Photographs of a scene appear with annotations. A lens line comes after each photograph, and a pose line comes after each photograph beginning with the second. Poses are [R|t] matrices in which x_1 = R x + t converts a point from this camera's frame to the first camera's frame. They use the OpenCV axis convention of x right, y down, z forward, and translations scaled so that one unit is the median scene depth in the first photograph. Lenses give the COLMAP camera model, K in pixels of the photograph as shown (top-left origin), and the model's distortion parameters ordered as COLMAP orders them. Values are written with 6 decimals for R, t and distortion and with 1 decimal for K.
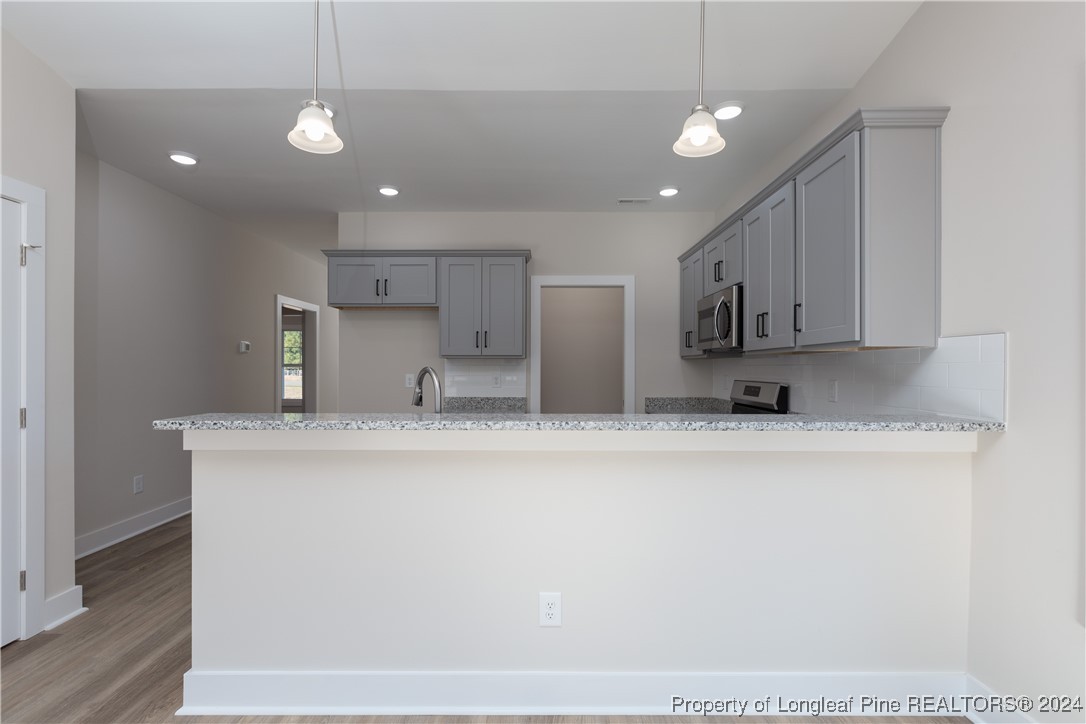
lens RADIAL K [[498.7, 0, 535.5], [0, 498.7, 359.2], [0, 0, 1]] dist [-0.003372, 0.001623]
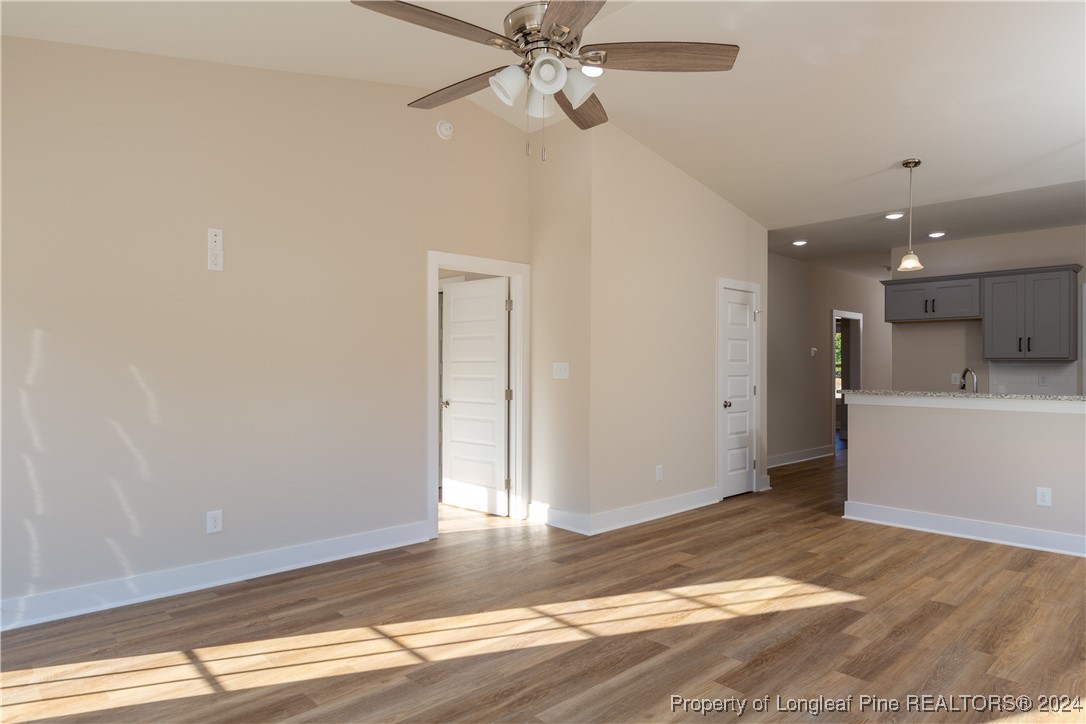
lens RADIAL K [[662.2, 0, 533.2], [0, 662.2, 366.7], [0, 0, 1]] dist [-0.001153, -0.001842]
pose [[0.691173, 0.001799, -0.722687, 0.220742], [0.009086, 0.999896, 0.011179, -0.015799], [0.722632, -0.014293, 0.691085, -0.932231]]
